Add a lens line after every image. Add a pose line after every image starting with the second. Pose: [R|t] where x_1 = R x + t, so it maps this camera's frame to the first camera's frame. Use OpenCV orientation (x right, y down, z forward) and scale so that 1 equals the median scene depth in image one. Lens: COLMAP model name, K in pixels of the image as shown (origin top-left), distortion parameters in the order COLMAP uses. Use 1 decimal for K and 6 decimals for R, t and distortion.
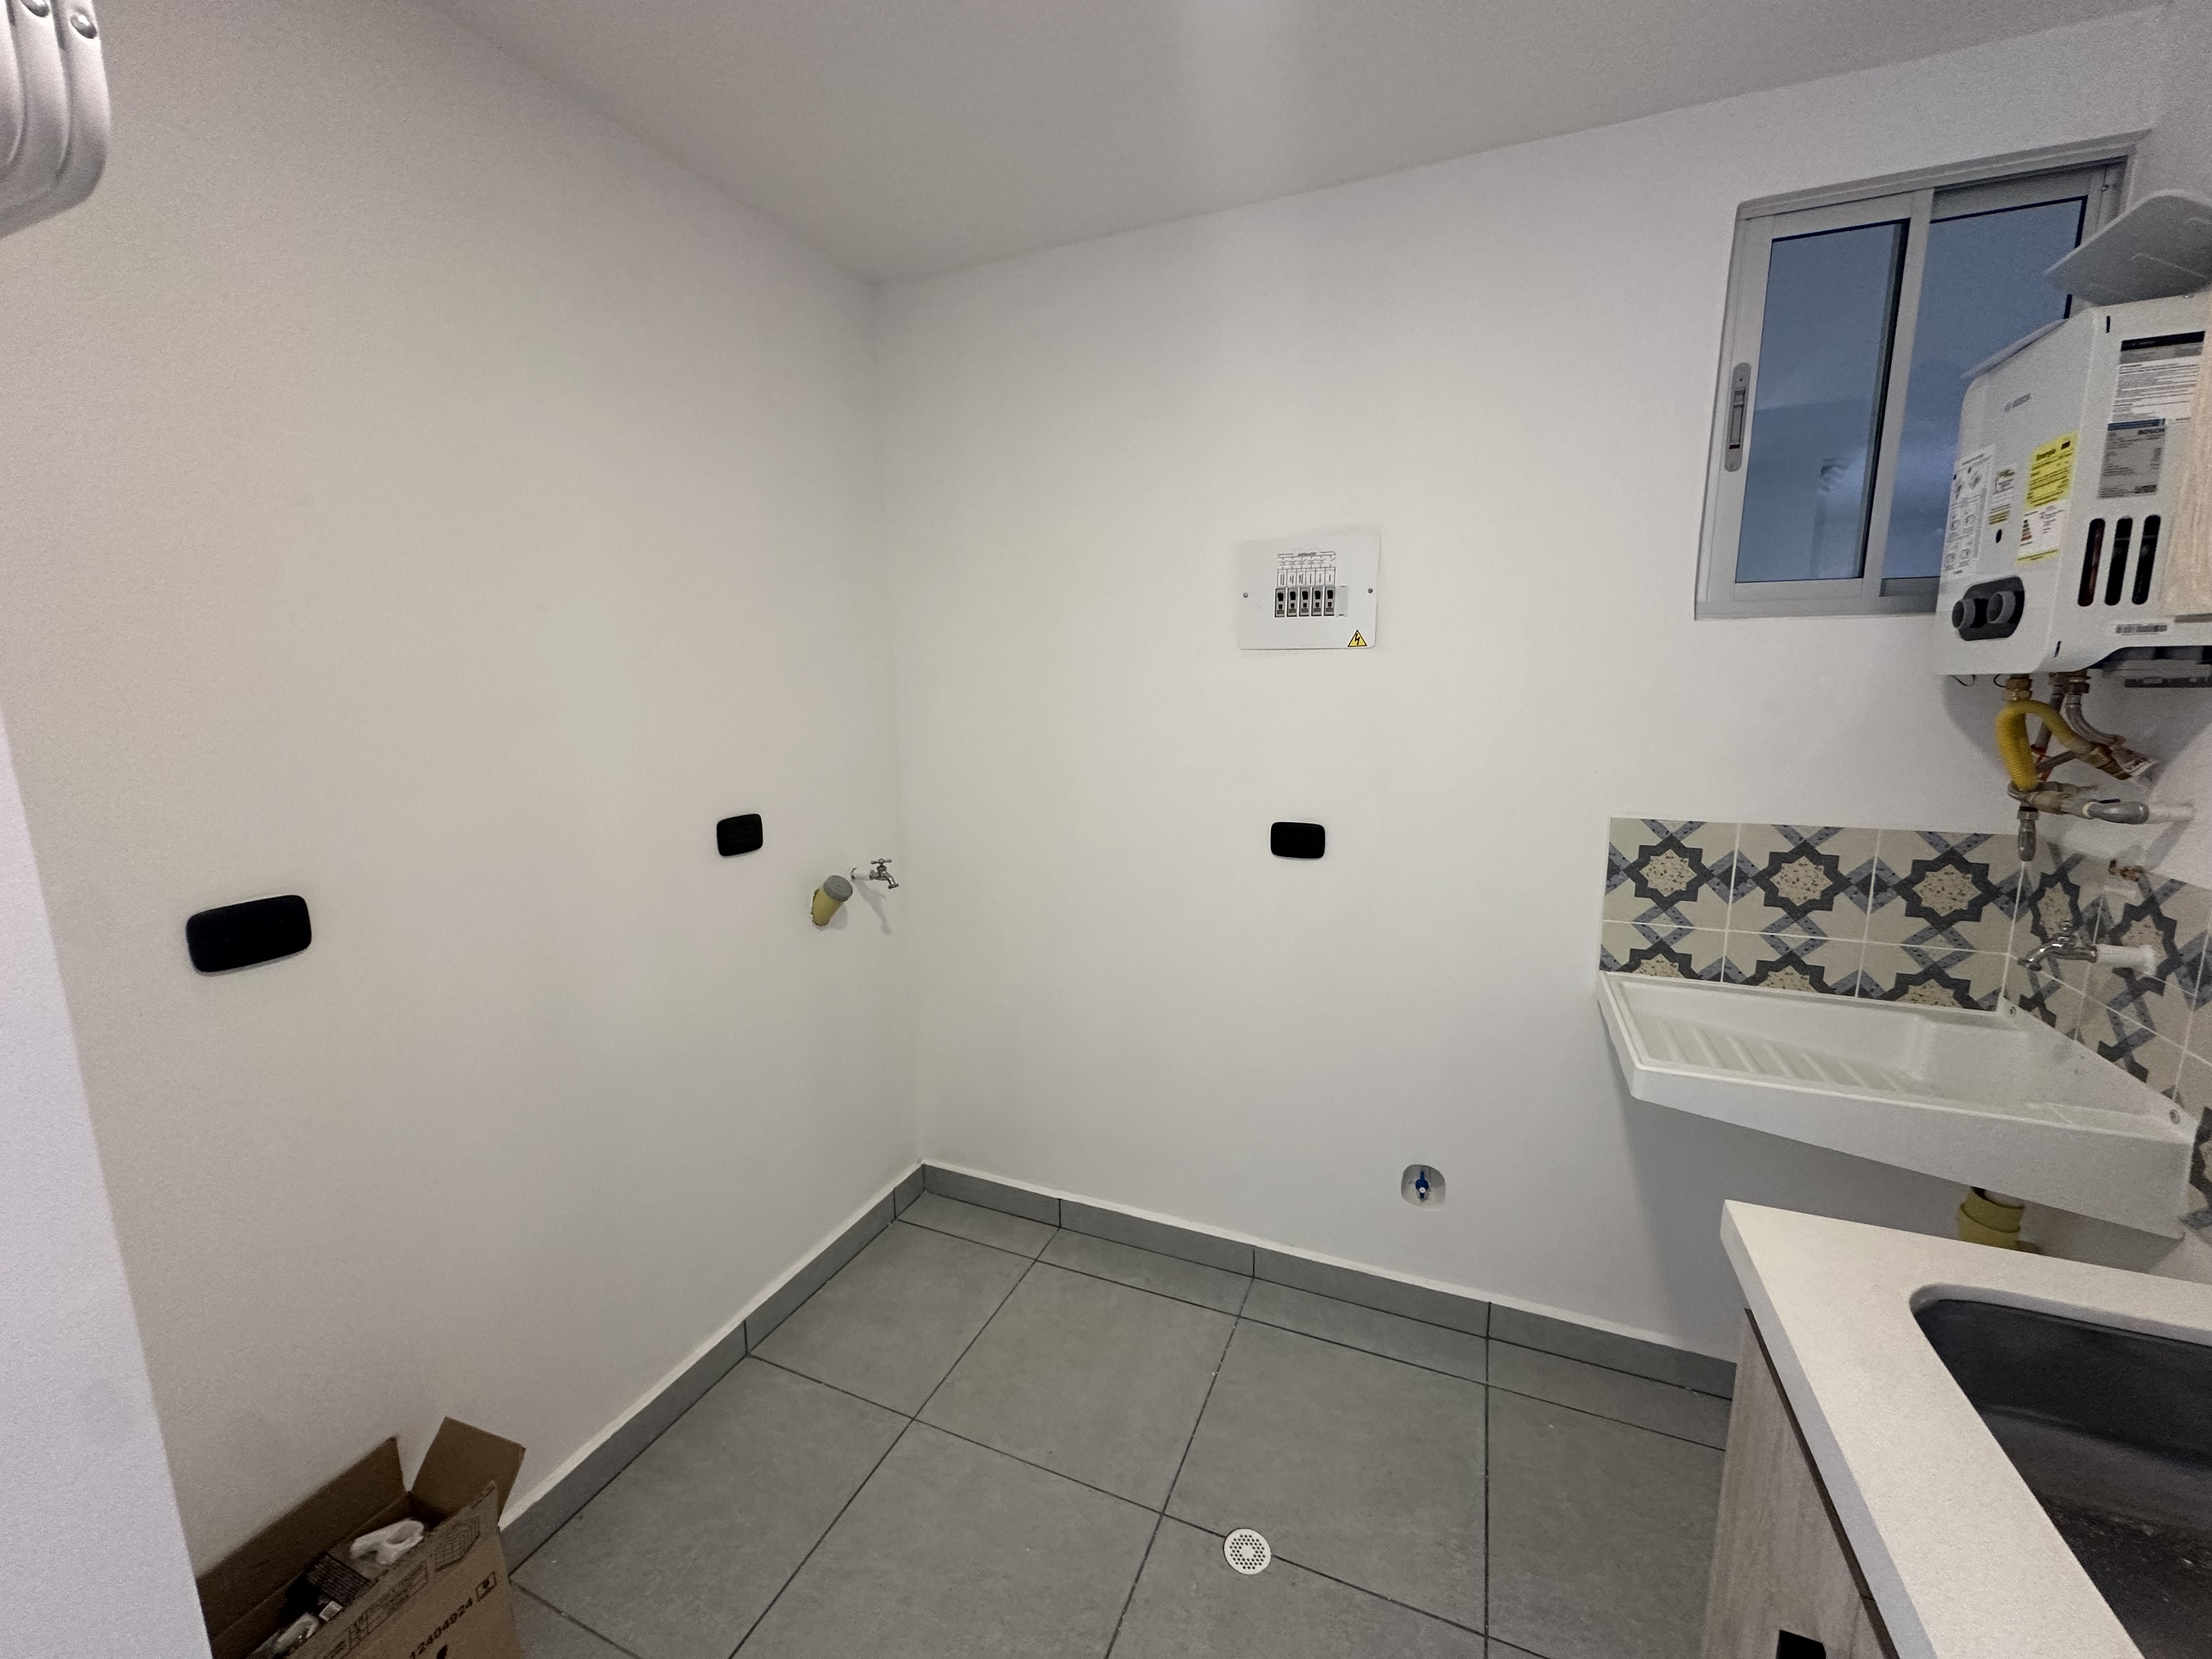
lens RADIAL K [[881.5, 0, 1106.0], [0, 881.5, 829.5], [0, 0, 1]] dist [-0.001903, 0.000370]
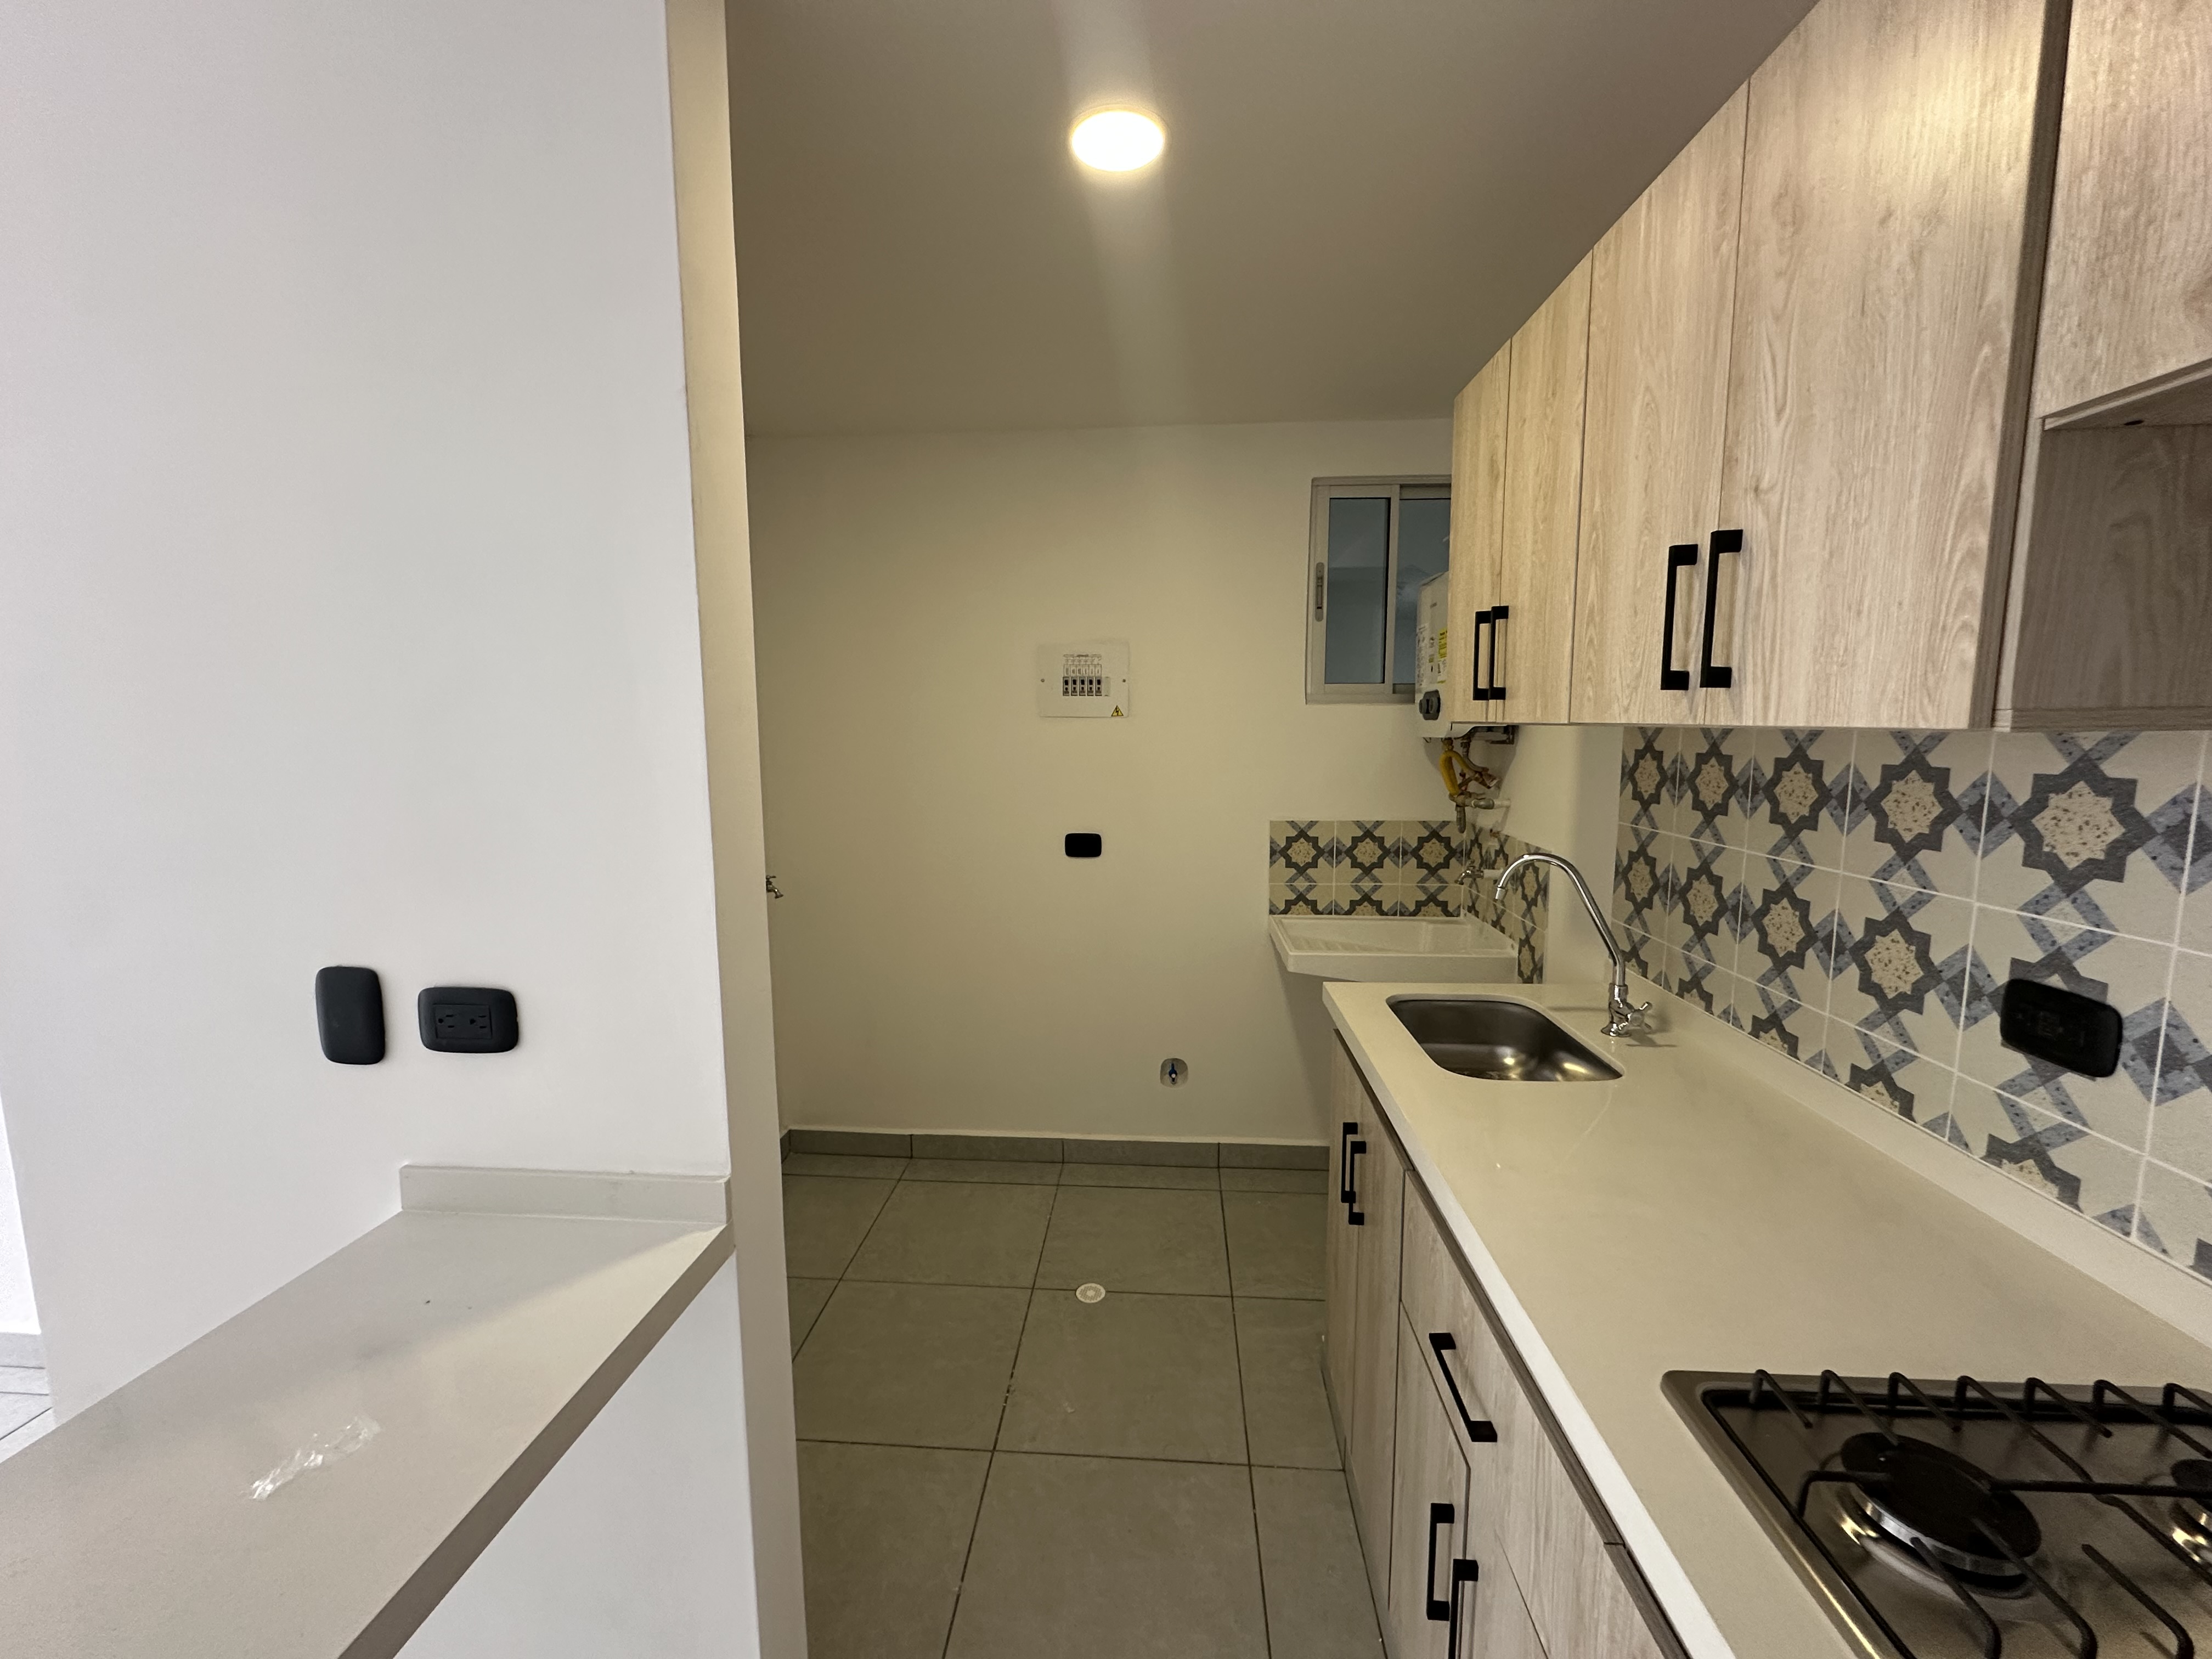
lens RADIAL K [[881.5, 0, 1106.0], [0, 881.5, 829.5], [0, 0, 1]] dist [-0.001903, 0.000370]
pose [[0.946031, -0.034248, 0.322263, -0.263570], [0.050512, 0.997830, -0.042240, 0.059854], [-0.320117, 0.056238, 0.945707, -0.487438]]
